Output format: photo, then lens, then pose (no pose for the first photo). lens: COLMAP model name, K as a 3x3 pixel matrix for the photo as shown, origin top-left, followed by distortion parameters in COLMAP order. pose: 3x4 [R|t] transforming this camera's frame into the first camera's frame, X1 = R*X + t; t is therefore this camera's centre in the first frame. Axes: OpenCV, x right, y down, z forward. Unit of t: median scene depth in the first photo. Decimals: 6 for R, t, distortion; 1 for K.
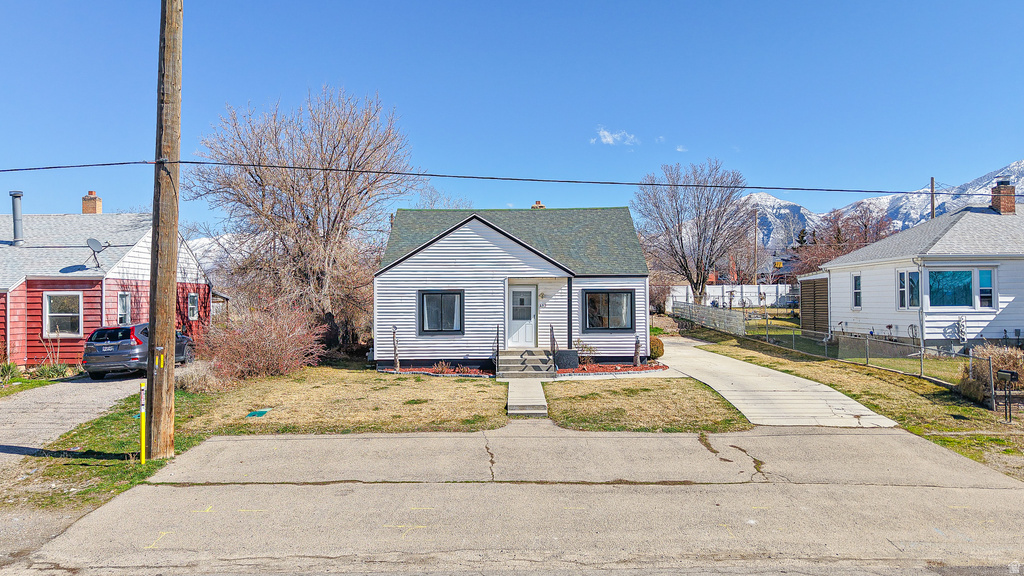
lens RADIAL K [[764.2, 0, 512.0], [0, 764.2, 288.0], [0, 0, 1]] dist [0.067085, -0.088698]
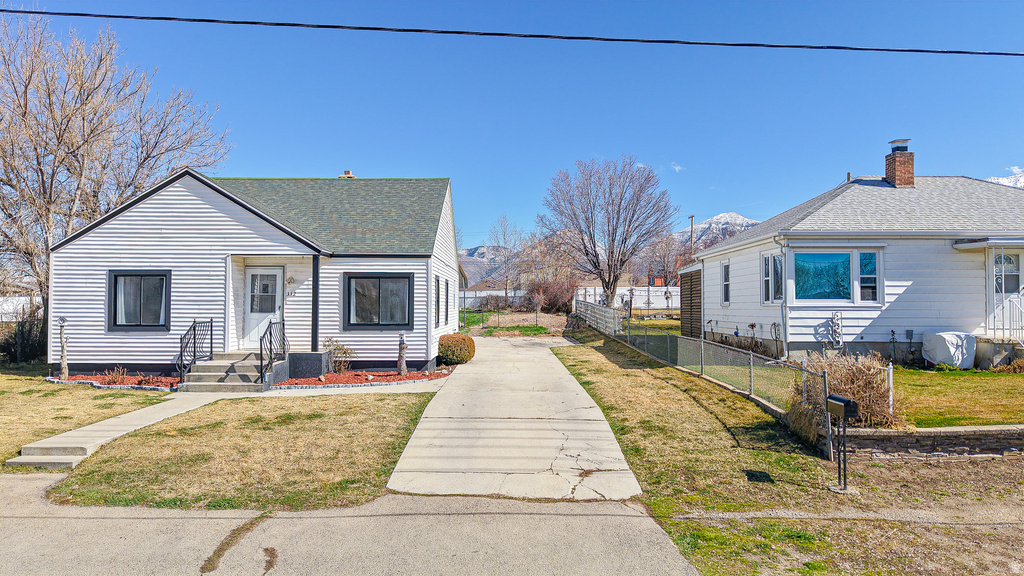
lens RADIAL K [[677.2, 0, 512.0], [0, 677.2, 288.0], [0, 0, 1]] dist [0.043403, -0.056992]
pose [[0.999956, 0.009220, 0.001920, 0.259045], [-0.009201, 0.999912, -0.009589, 0.021984], [-0.002008, 0.009570, 0.999952, 0.325744]]
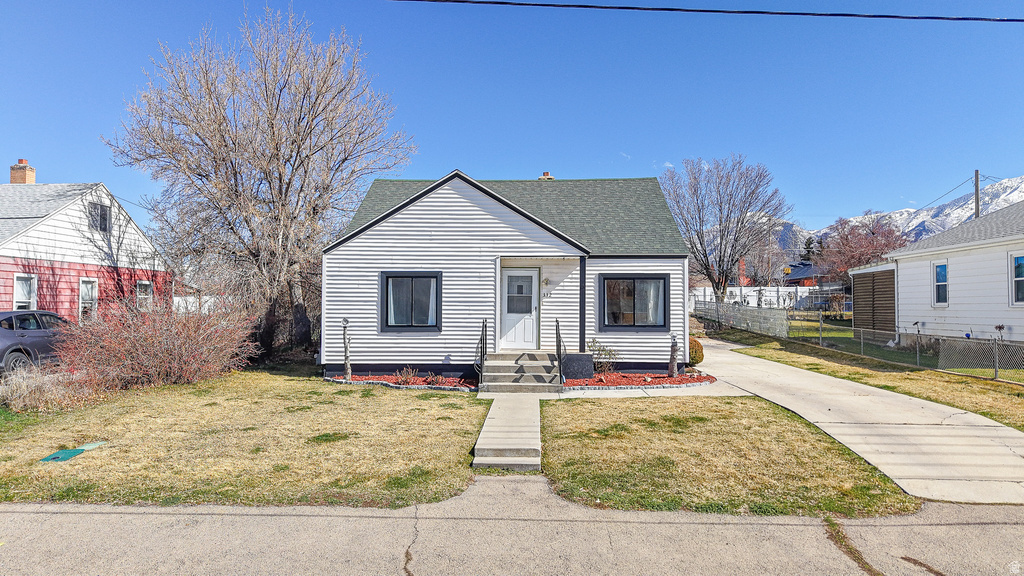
lens RADIAL K [[677.2, 0, 512.0], [0, 677.2, 288.0], [0, 0, 1]] dist [0.043403, -0.056992]
pose [[0.999408, 0.008852, -0.033242, 0.027683], [-0.009154, 0.999918, -0.008956, 0.022785], [0.033160, 0.009255, 0.999407, 0.326306]]
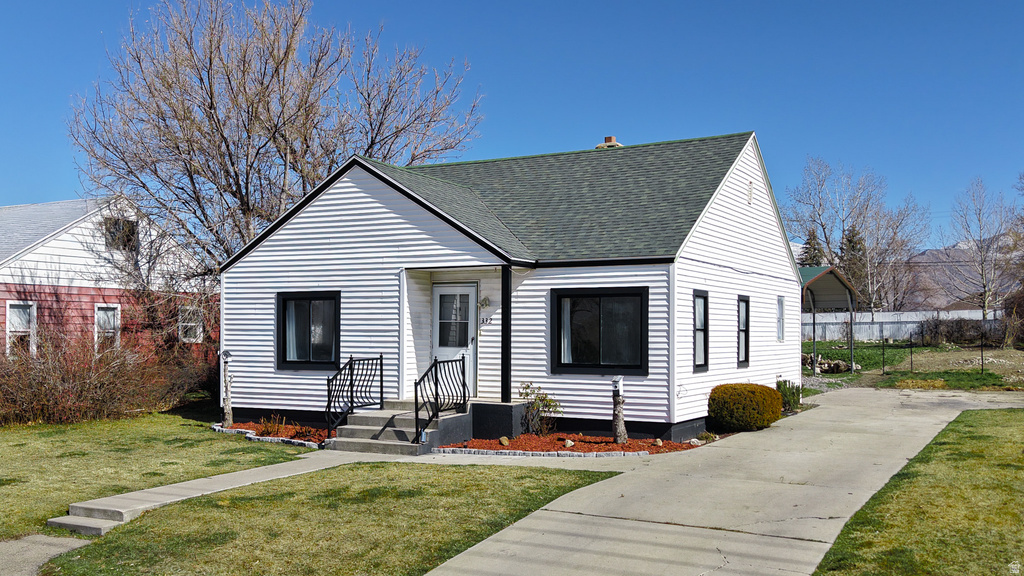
lens RADIAL K [[1009.5, 0, 498.1], [0, 1009.5, 327.6], [0, 0, 1]] dist [0.250654, -0.722449]
pose [[0.877479, 0.005839, -0.479579, 0.393236], [-0.000365, 0.999934, 0.011507, 0.019989], [0.479615, -0.009922, 0.877423, 0.376205]]
